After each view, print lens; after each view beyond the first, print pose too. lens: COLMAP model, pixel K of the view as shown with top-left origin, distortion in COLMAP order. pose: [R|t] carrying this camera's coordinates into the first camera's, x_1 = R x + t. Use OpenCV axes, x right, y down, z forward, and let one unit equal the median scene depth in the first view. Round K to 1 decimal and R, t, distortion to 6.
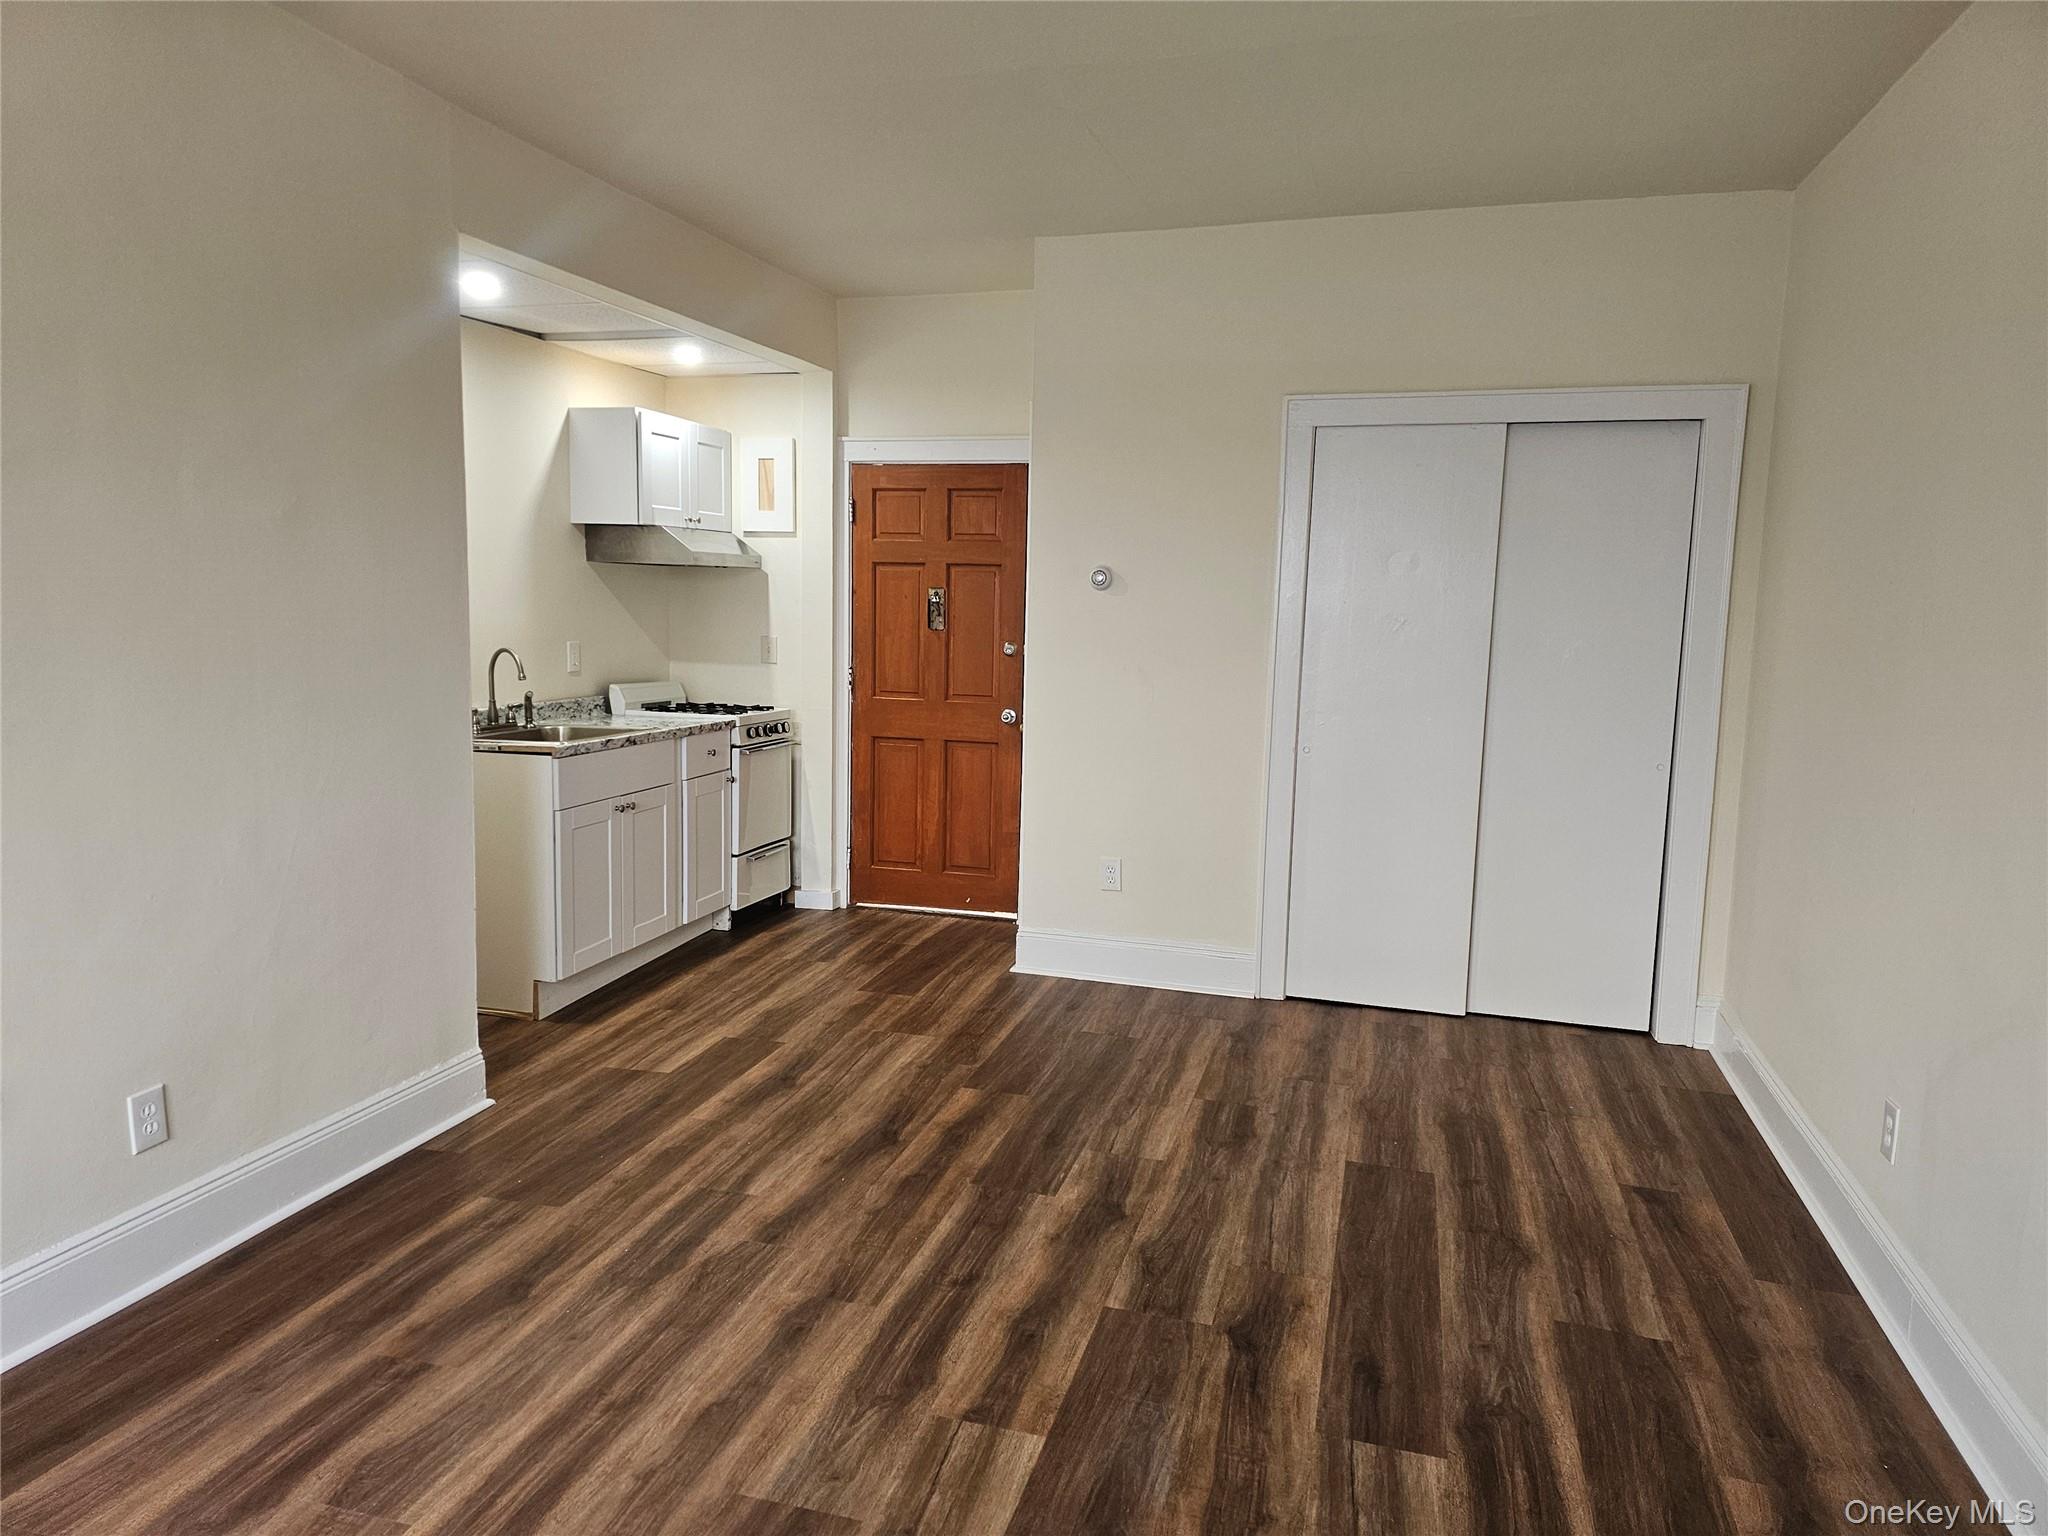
lens RADIAL K [[1362.8, 0, 1021.7], [0, 1362.8, 761.8], [0, 0, 1]] dist [0.068316, -0.066472]
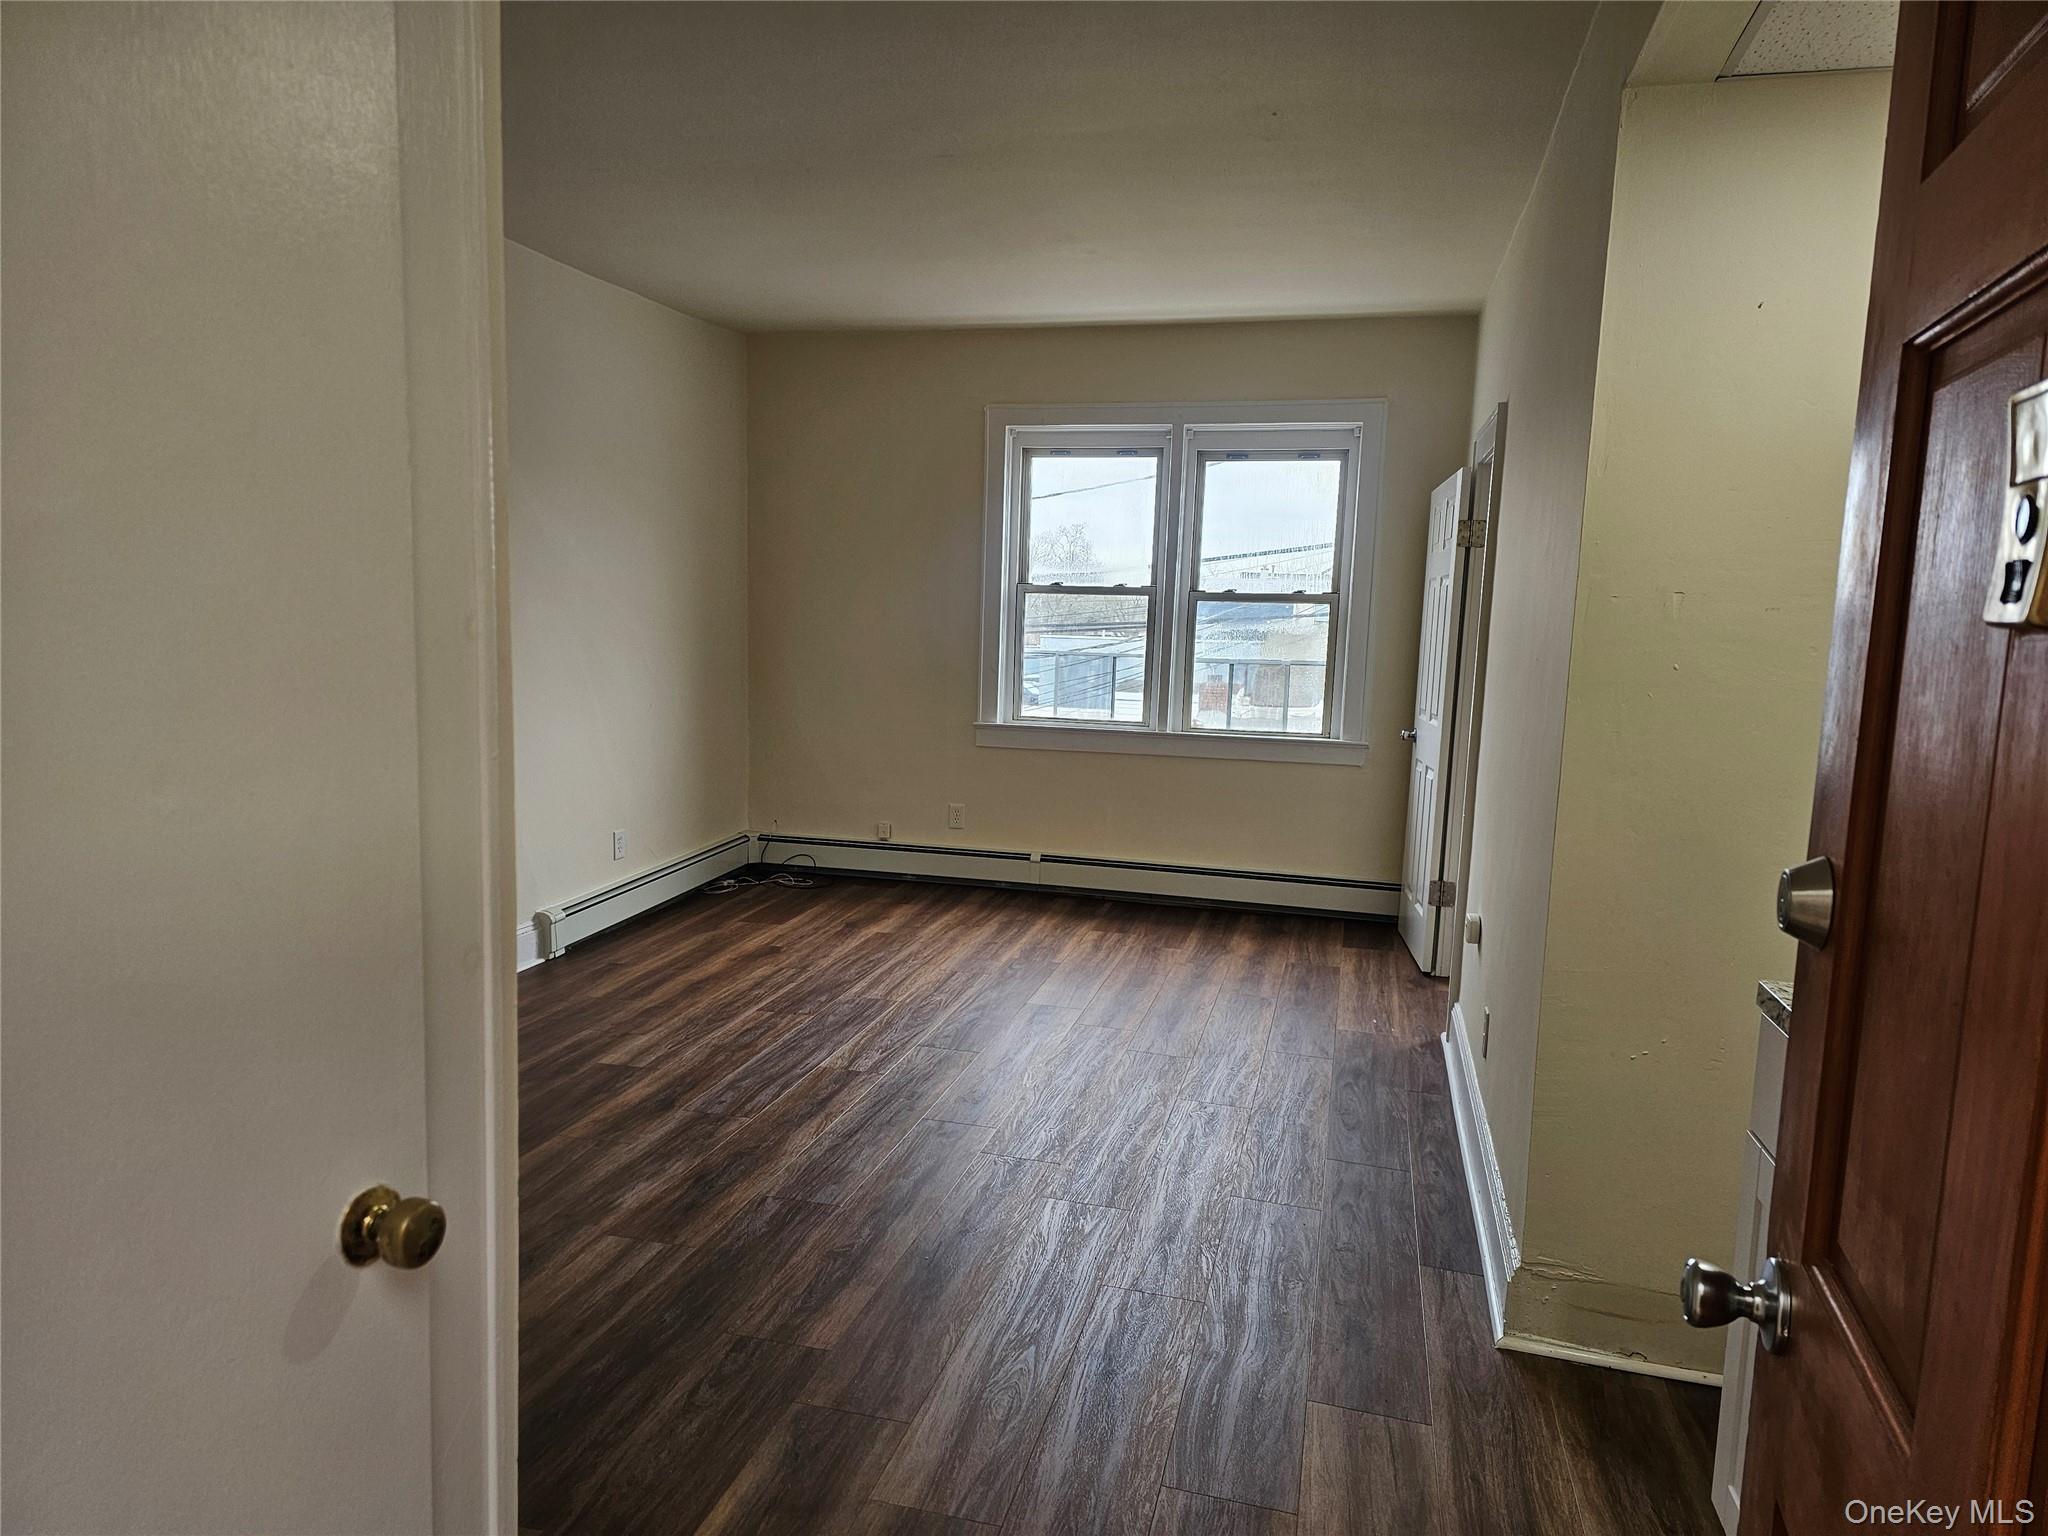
lens RADIAL K [[1364.3, 0, 1015.9], [0, 1364.3, 780.8], [0, 0, 1]] dist [0.076852, -0.067174]
pose [[-0.998231, -0.051174, -0.030282, -0.090810], [-0.056953, 0.969212, 0.239552, -0.170894], [0.017091, 0.240853, -0.970411, 1.455206]]
